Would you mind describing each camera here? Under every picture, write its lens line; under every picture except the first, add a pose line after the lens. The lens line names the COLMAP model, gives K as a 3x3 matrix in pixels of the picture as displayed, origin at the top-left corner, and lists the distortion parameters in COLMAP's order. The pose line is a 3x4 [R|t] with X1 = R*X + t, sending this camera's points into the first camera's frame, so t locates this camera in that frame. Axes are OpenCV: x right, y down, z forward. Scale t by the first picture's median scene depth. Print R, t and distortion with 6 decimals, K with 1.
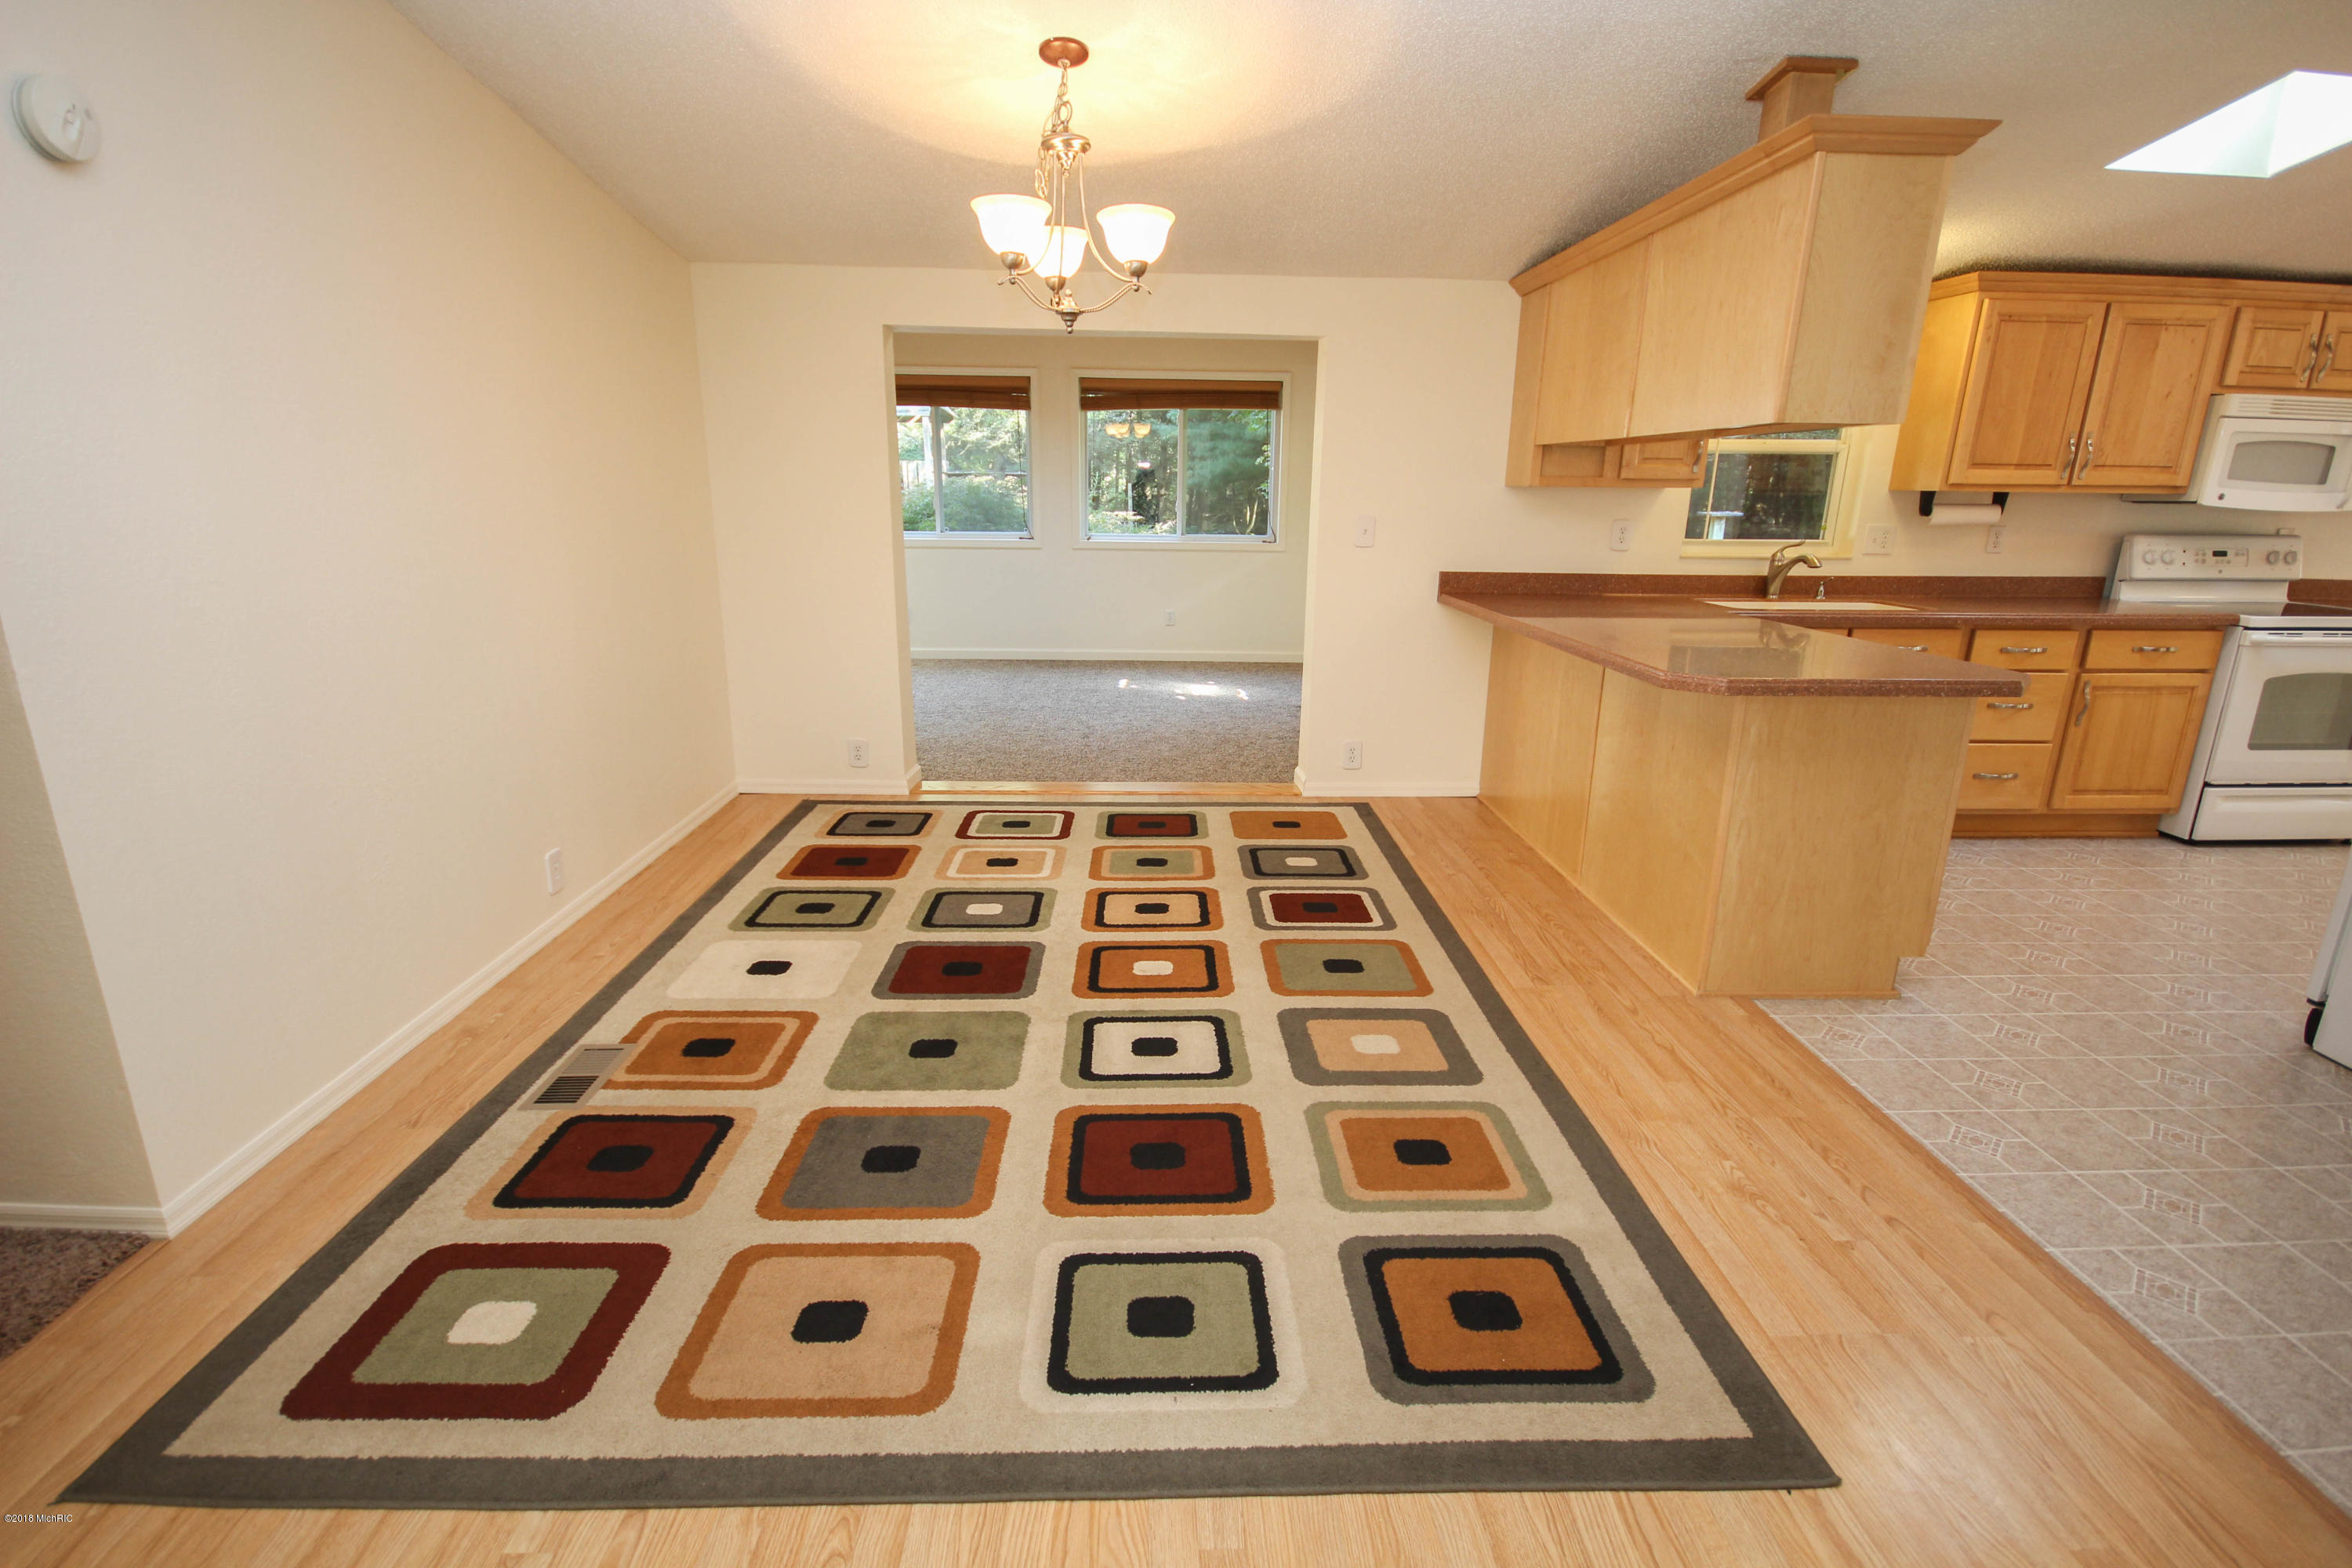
lens RADIAL K [[1085.5, 0, 1174.8], [0, 1085.5, 786.9], [0, 0, 1]] dist [0.017464, -0.013908]
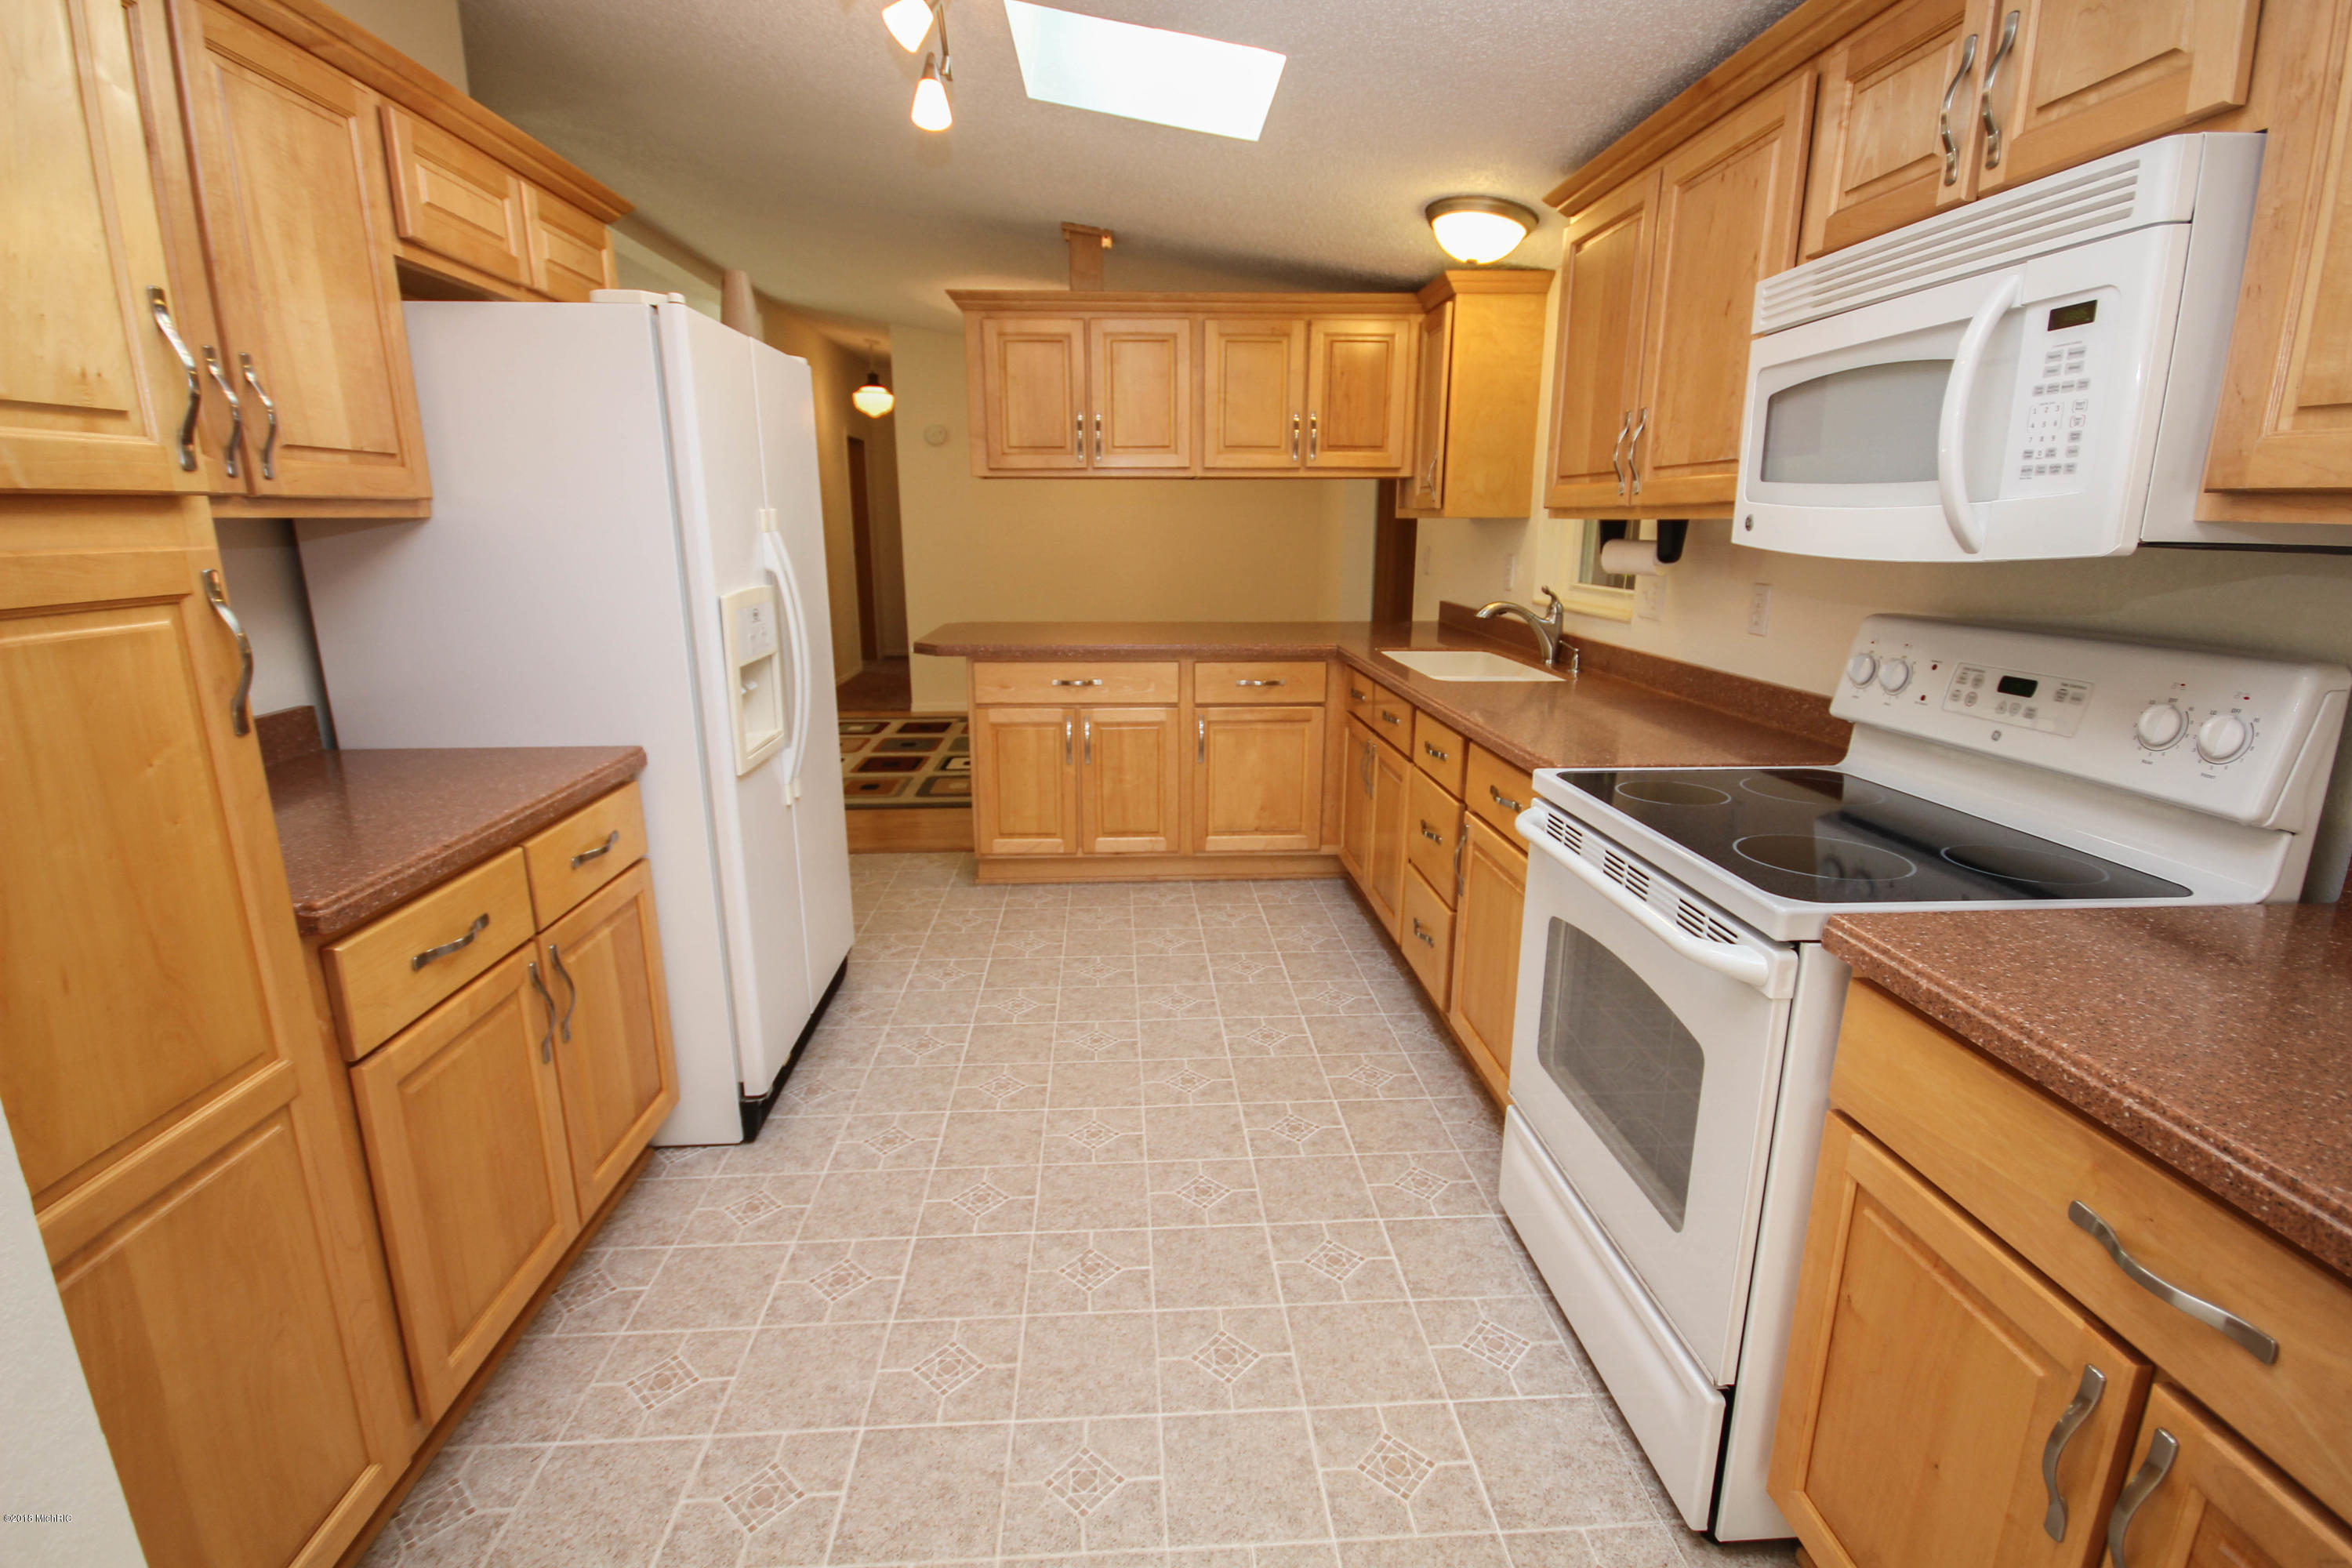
lens RADIAL K [[1085.5, 0, 1174.8], [0, 1085.5, 786.9], [0, 0, 1]] dist [0.017464, -0.013908]
pose [[0.025195, 0.232305, -0.972317, 1.363665], [-0.269102, 0.938300, 0.217205, -0.201412], [0.962782, 0.256180, 0.086154, 0.790653]]
